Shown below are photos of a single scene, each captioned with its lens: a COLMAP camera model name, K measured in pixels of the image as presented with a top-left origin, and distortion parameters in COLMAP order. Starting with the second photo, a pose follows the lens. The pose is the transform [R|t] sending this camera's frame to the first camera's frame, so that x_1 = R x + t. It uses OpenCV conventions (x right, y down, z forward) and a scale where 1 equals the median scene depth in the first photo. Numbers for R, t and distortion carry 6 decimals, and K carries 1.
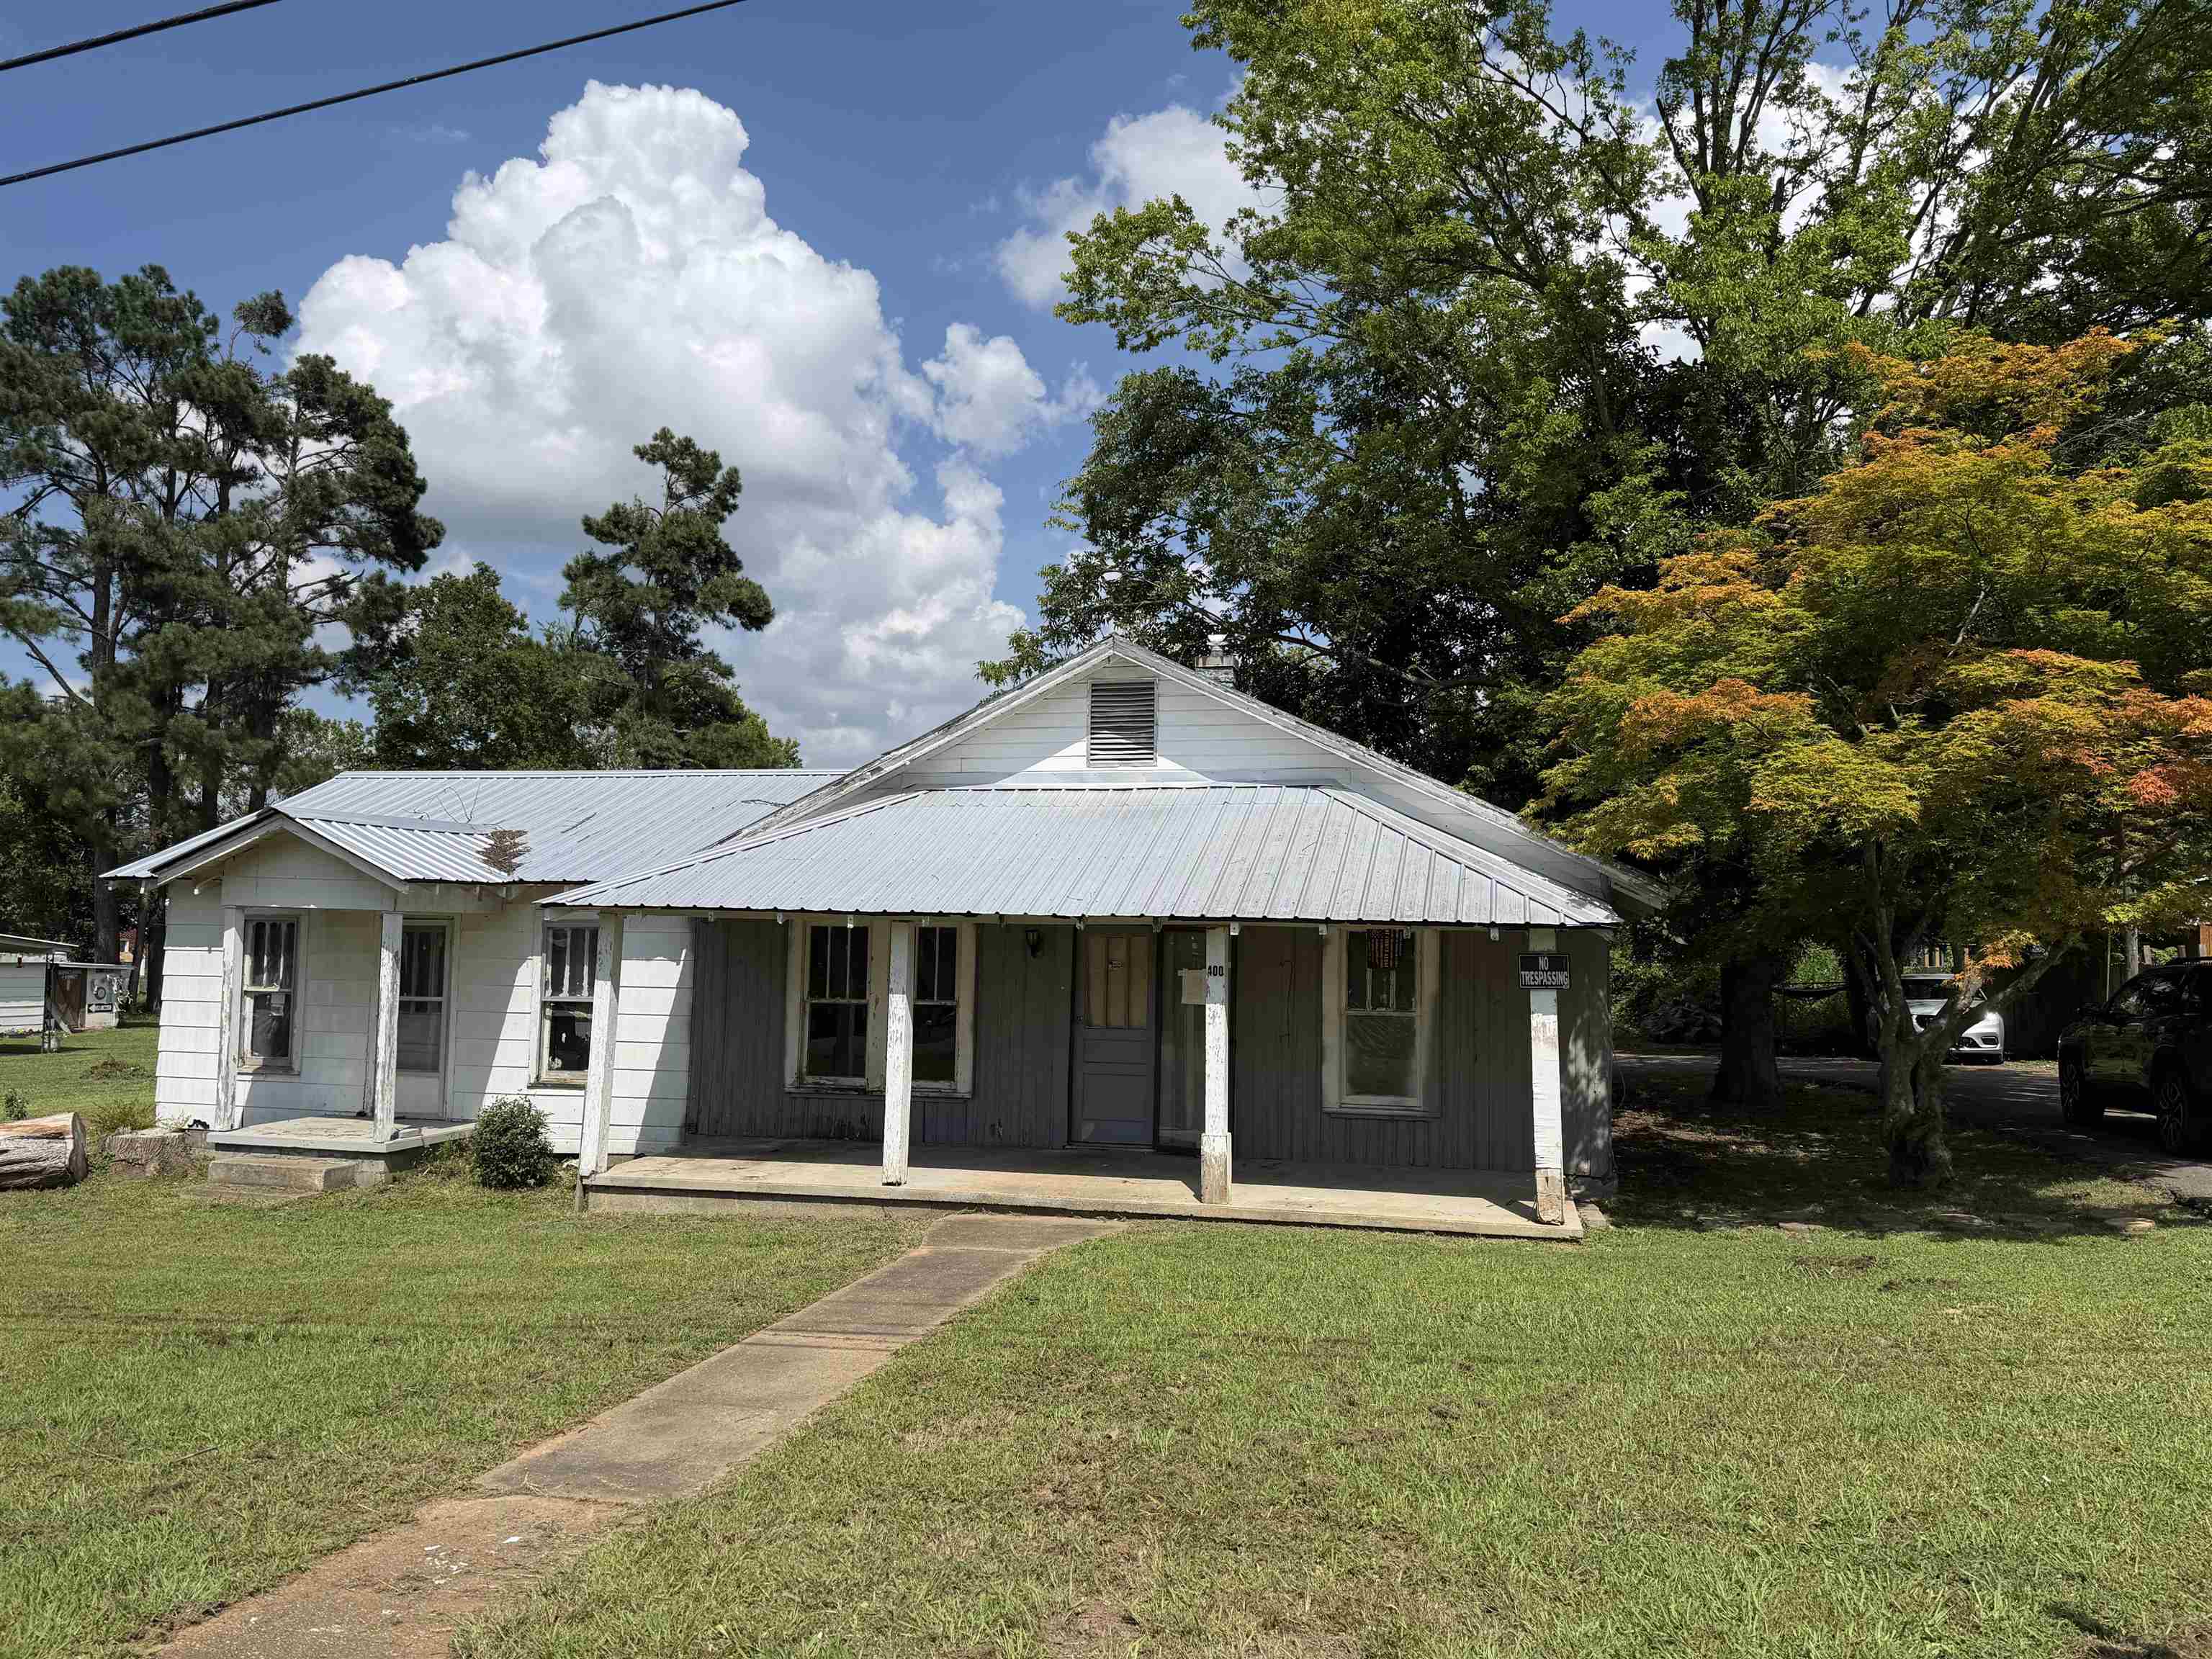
lens RADIAL K [[1531.3, 0, 1138.4], [0, 1531.3, 829.9], [0, 0, 1]] dist [0.057847, -0.062170]
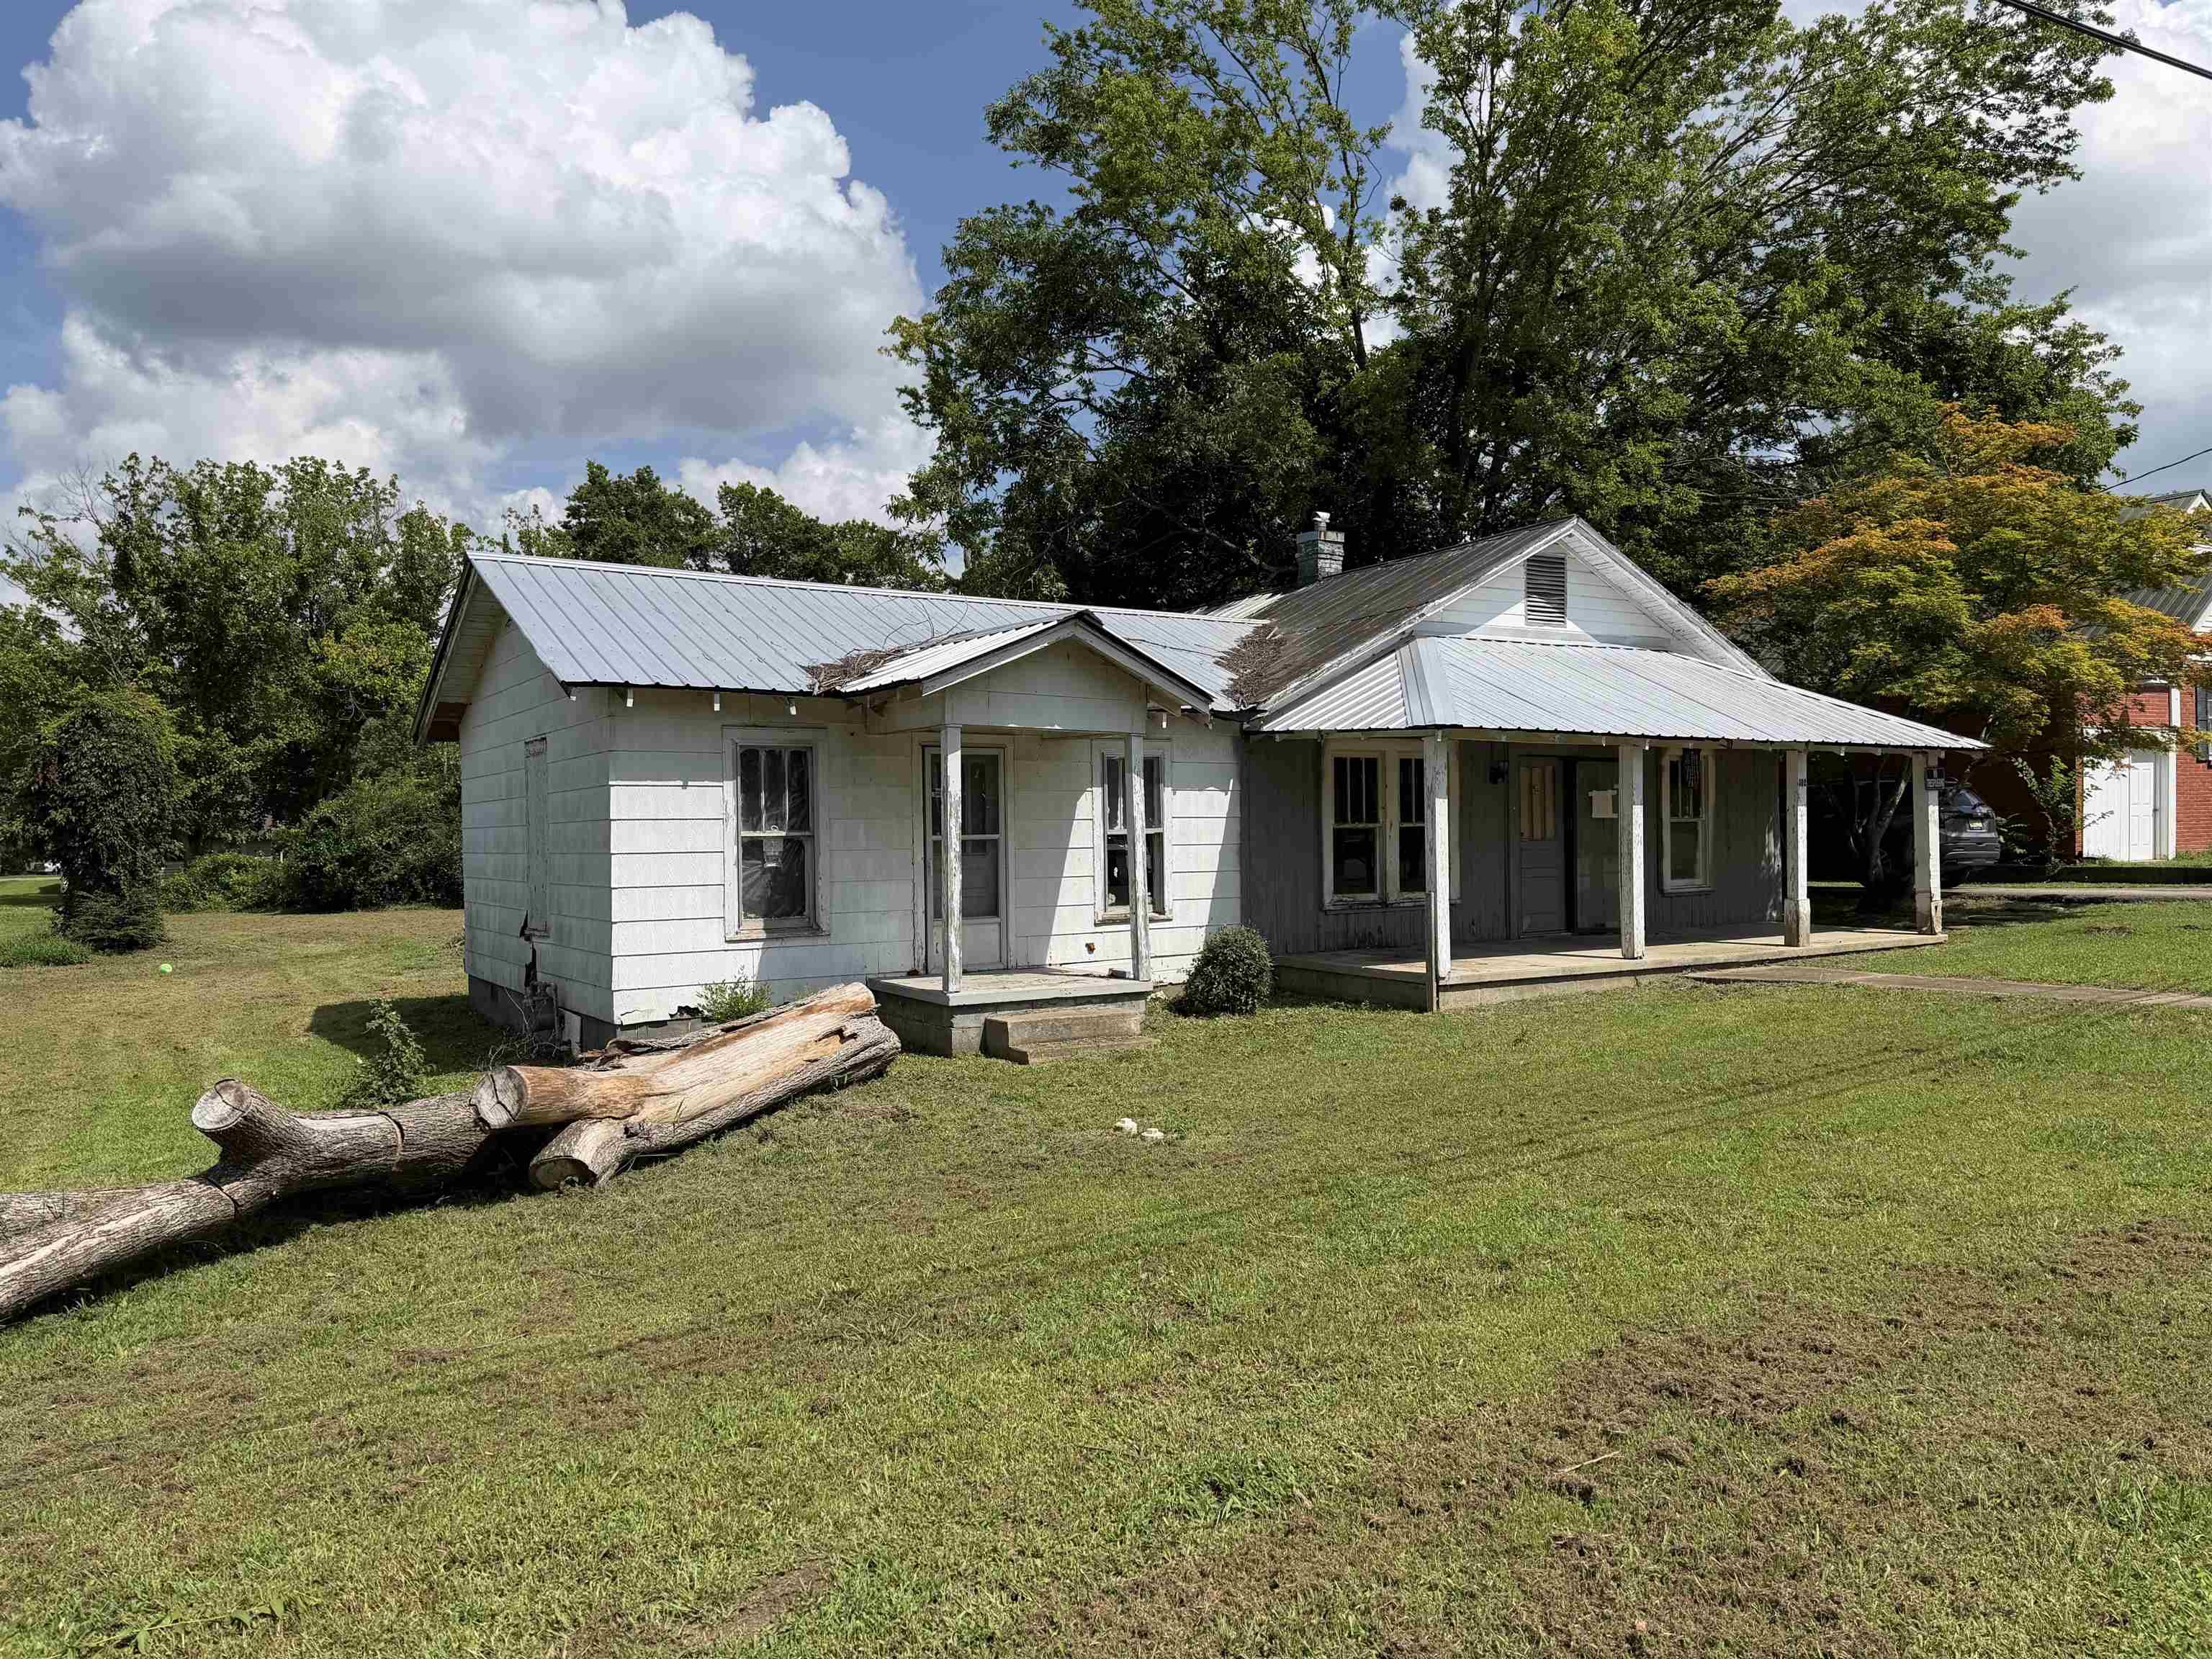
lens RADIAL K [[1531.3, 0, 1138.4], [0, 1531.3, 829.9], [0, 0, 1]] dist [0.057847, -0.062170]
pose [[0.737074, -0.026786, 0.675281, -1.075001], [-0.026863, 0.997263, 0.068879, 0.044438], [-0.675278, -0.068909, 0.734337, 0.307723]]
